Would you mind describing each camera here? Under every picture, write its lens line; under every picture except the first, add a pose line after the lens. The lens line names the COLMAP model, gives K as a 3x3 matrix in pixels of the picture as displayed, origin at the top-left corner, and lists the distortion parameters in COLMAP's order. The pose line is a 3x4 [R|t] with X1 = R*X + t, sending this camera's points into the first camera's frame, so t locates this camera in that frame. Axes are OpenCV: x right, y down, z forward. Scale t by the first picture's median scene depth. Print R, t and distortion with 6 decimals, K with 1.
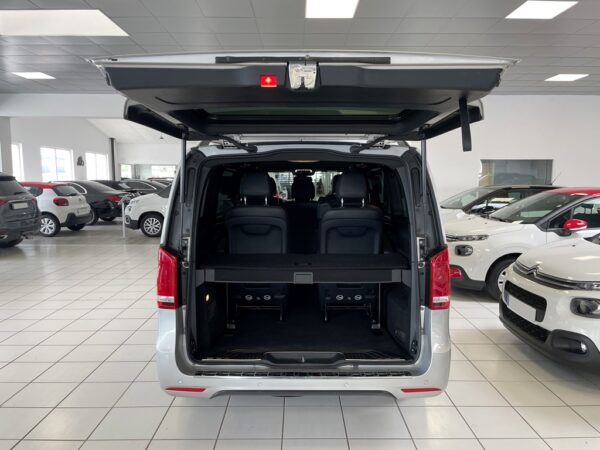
lens RADIAL K [[451.4, 0, 298.9], [0, 451.4, 227.1], [0, 0, 1]] dist [0.050185, -0.058281]
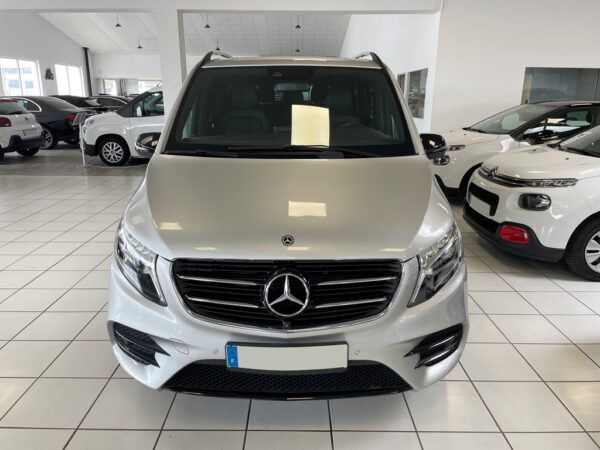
lens RADIAL K [[451.4, 0, 297.3], [0, 451.4, 215.6], [0, 0, 1]] dist [0.050185, -0.058281]
pose [[0.999995, 0.002850, -0.001332, 0.030653], [-0.002621, 0.988874, 0.148734, -0.032372], [0.001741, -0.148730, 0.988876, 0.447317]]
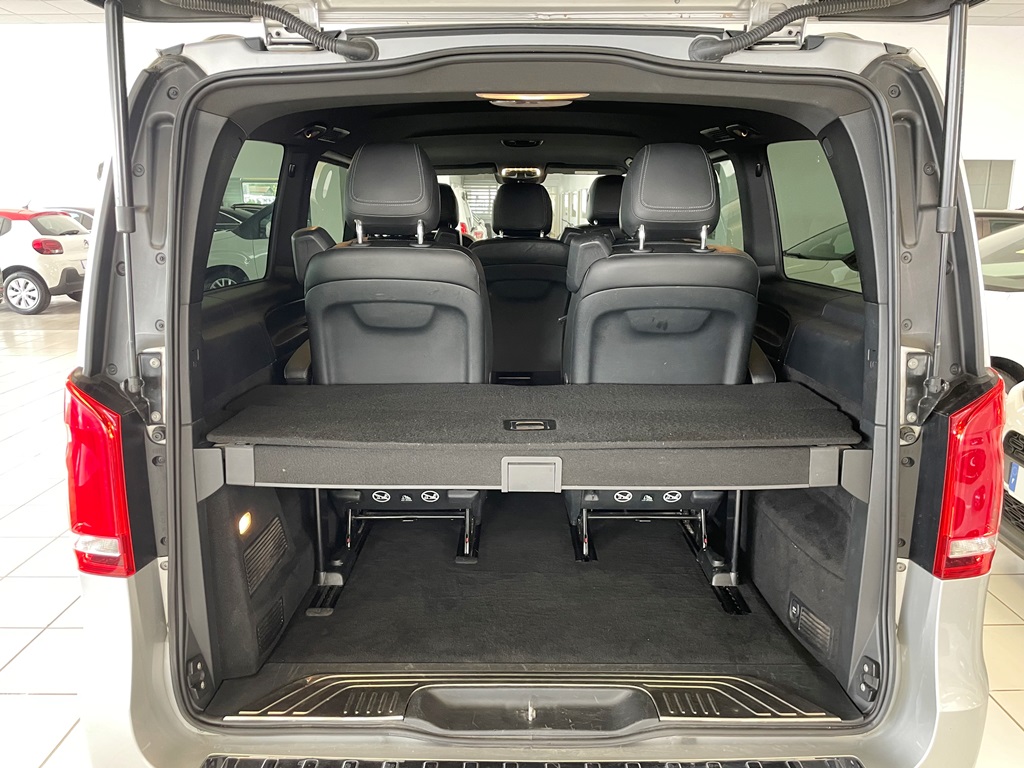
lens RADIAL K [[770.4, 0, 509.1], [0, 770.4, 388.9], [0, 0, 1]] dist [0.050185, -0.058281]
pose [[0.999995, -0.001131, 0.002890, -0.004565], [0.000769, 0.992489, 0.122329, -0.008485], [-0.003007, -0.122326, 0.992485, 0.279062]]
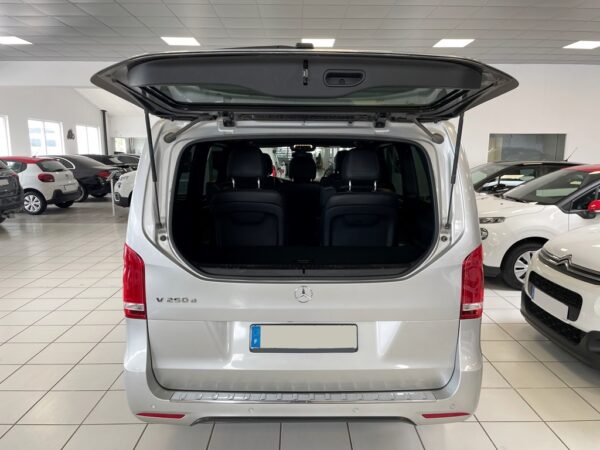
lens RADIAL K [[451.4, 0, 303.8], [0, 451.4, 229.7], [0, 0, 1]] dist [0.050185, -0.058281]
pose [[0.999915, -0.000460, 0.013063, -0.000141], [-0.000338, 0.998135, 0.061039, -0.016606], [-0.013067, -0.061039, 0.998050, 0.113292]]
